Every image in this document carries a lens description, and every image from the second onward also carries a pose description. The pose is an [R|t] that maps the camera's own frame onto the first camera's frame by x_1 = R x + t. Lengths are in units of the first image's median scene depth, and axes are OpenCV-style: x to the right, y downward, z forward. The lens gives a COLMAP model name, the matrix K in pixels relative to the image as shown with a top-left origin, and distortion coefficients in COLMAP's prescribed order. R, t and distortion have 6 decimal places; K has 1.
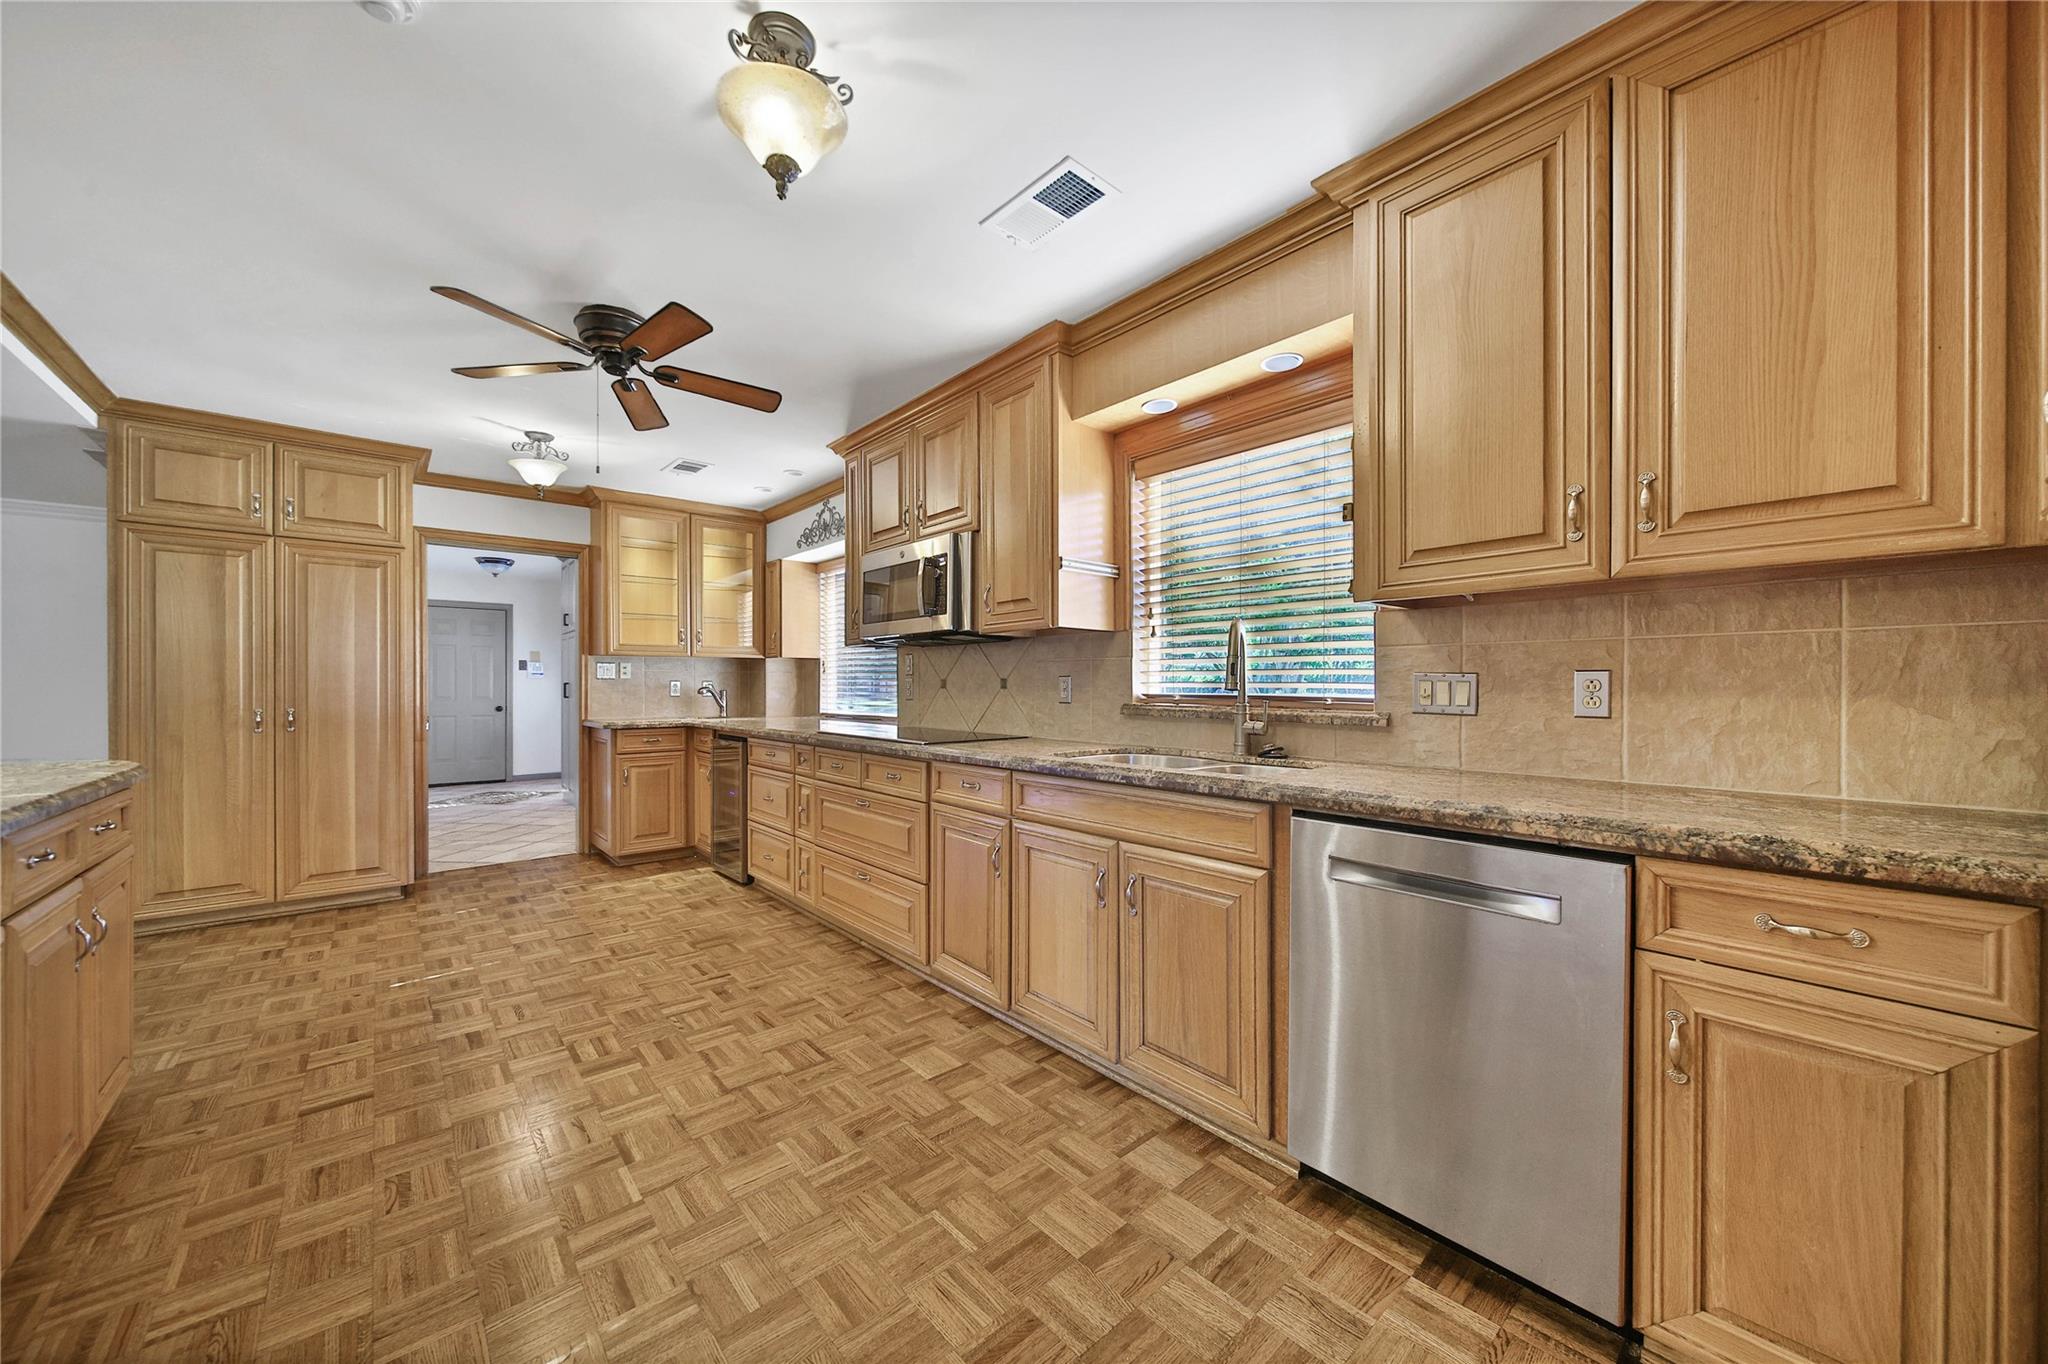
lens RADIAL K [[731.0, 0, 1011.2], [0, 731.0, 691.6], [0, 0, 1]] dist [-0.008120, -0.000082]
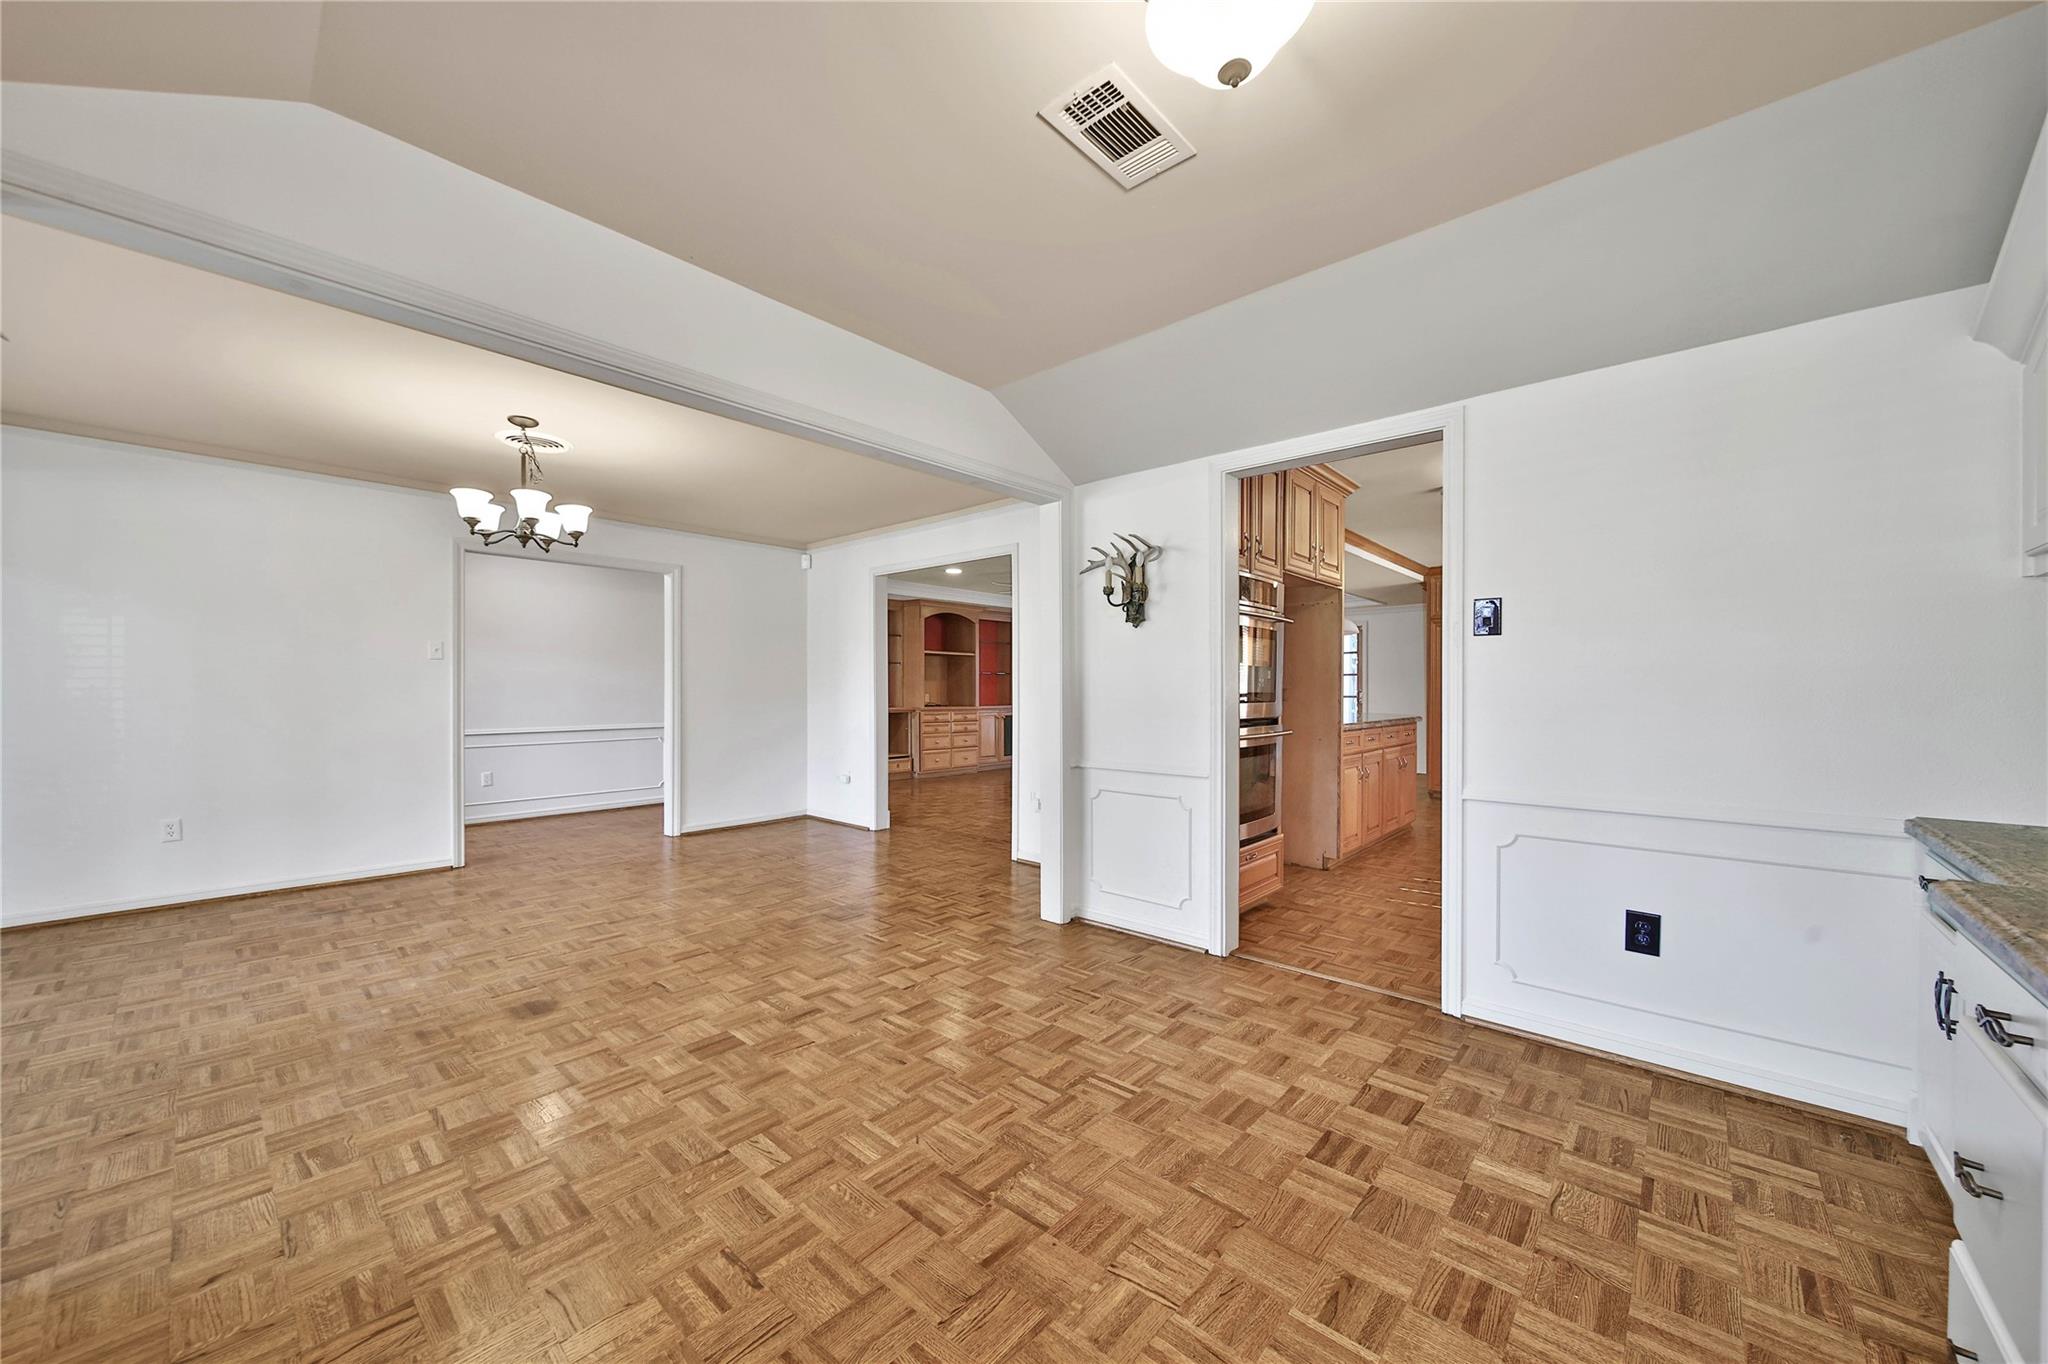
lens RADIAL K [[736.6, 0, 1014.9], [0, 736.6, 684.5], [0, 0, 1]] dist [-0.001945, -0.000256]
pose [[0.146340, -0.004885, -0.989222, 0.775025], [-0.008145, 0.999948, -0.006143, -0.003146], [0.989201, 0.008956, 0.146292, -0.560974]]
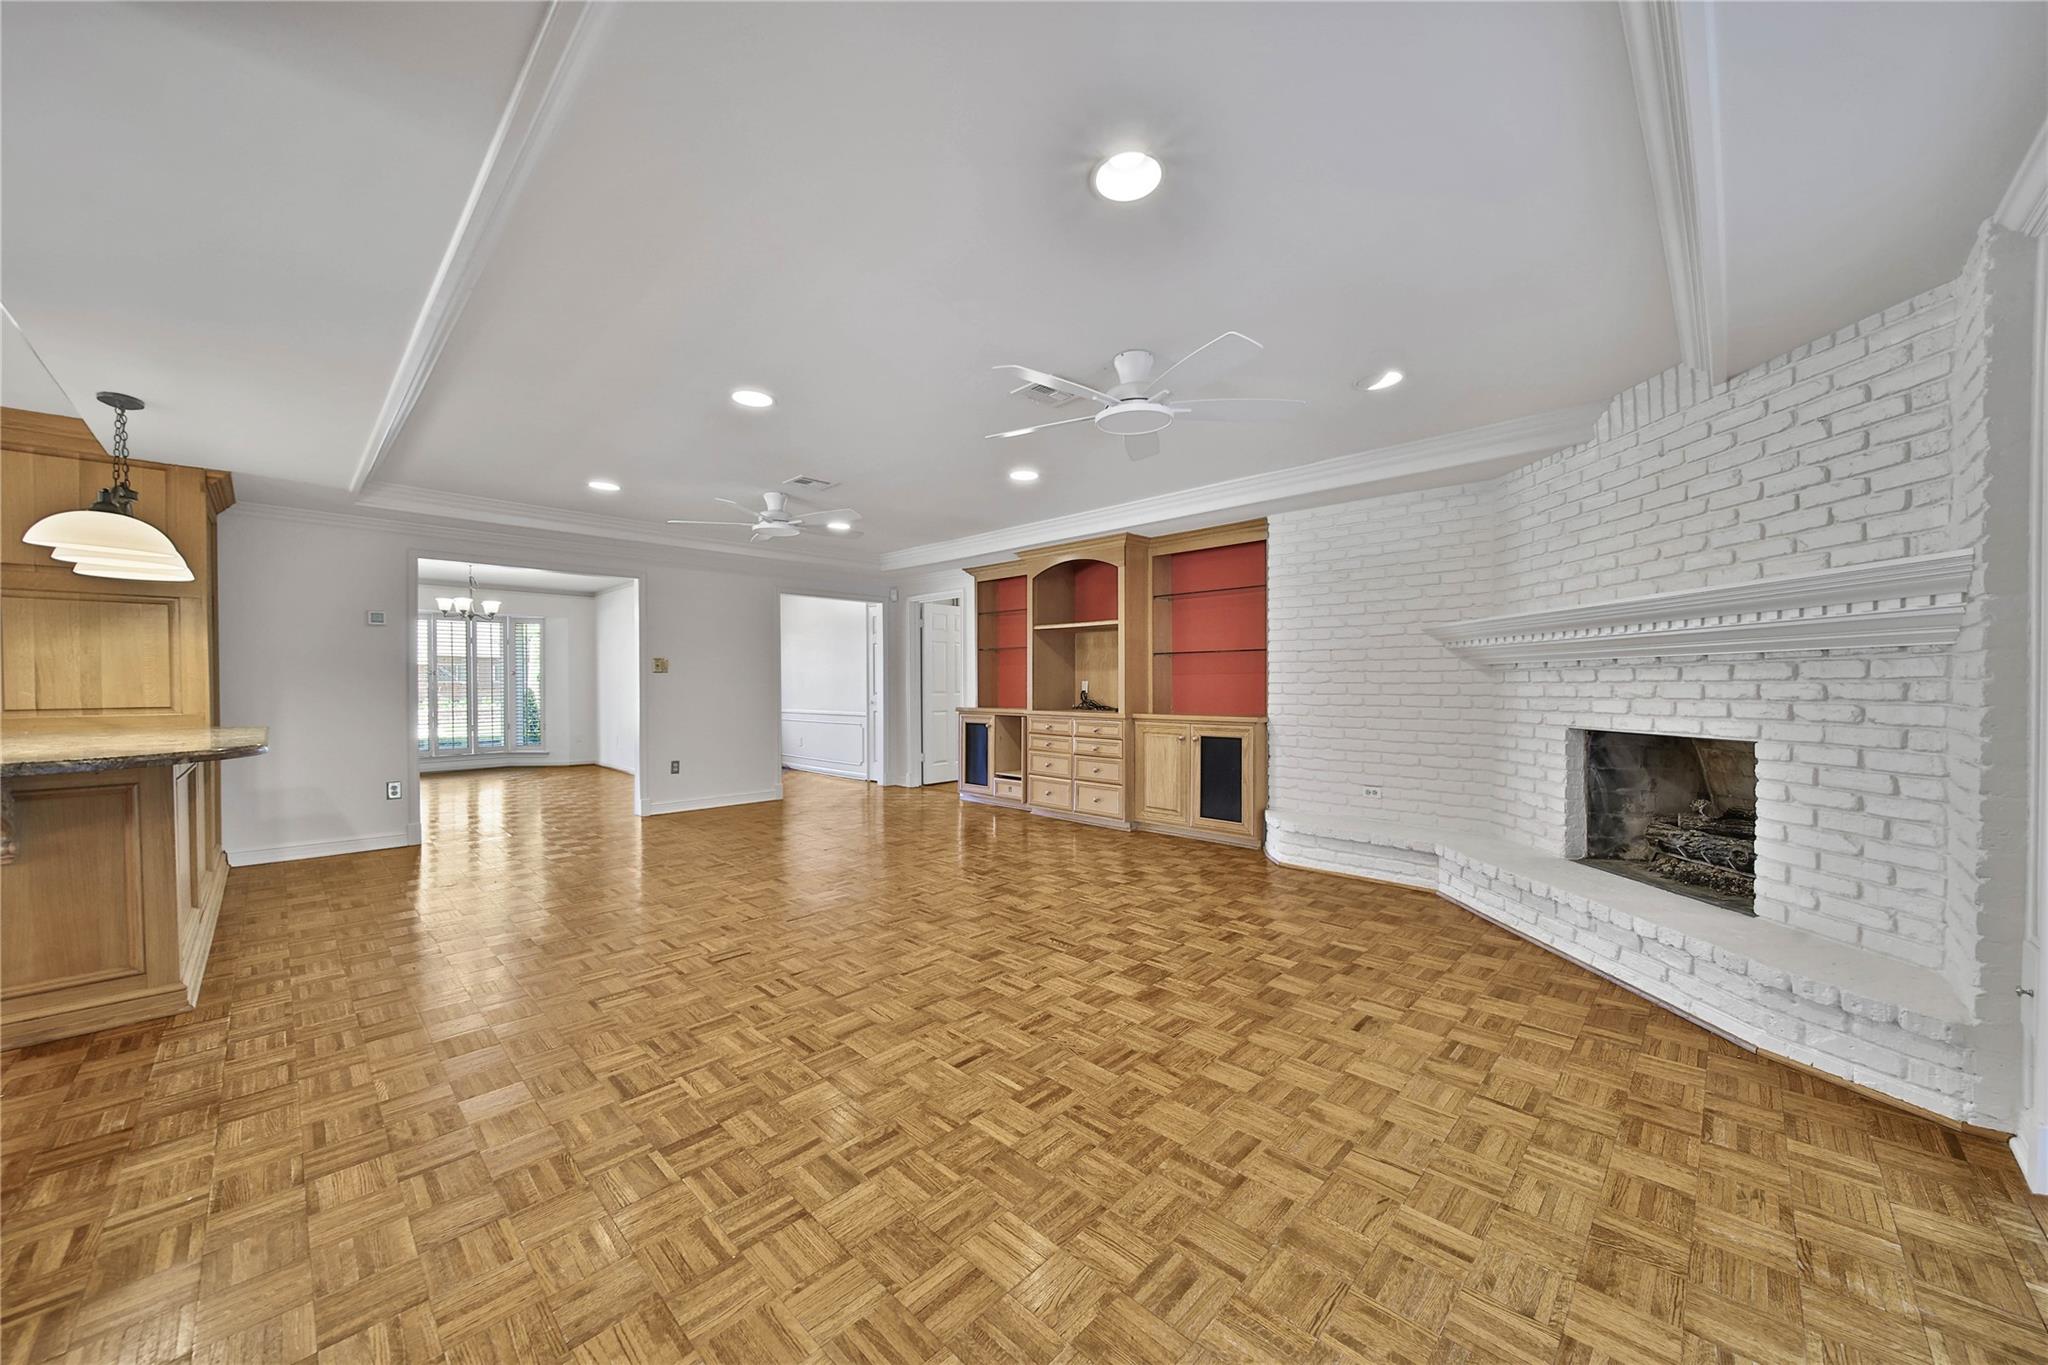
lens RADIAL K [[731.0, 0, 1011.2], [0, 731.0, 692.1], [0, 0, 1]] dist [-0.008120, -0.000082]
pose [[-0.996753, 0.002939, -0.080461, -1.500350], [0.001589, 0.999857, 0.016836, -0.008744], [0.080499, 0.016653, -0.996616, 1.121070]]
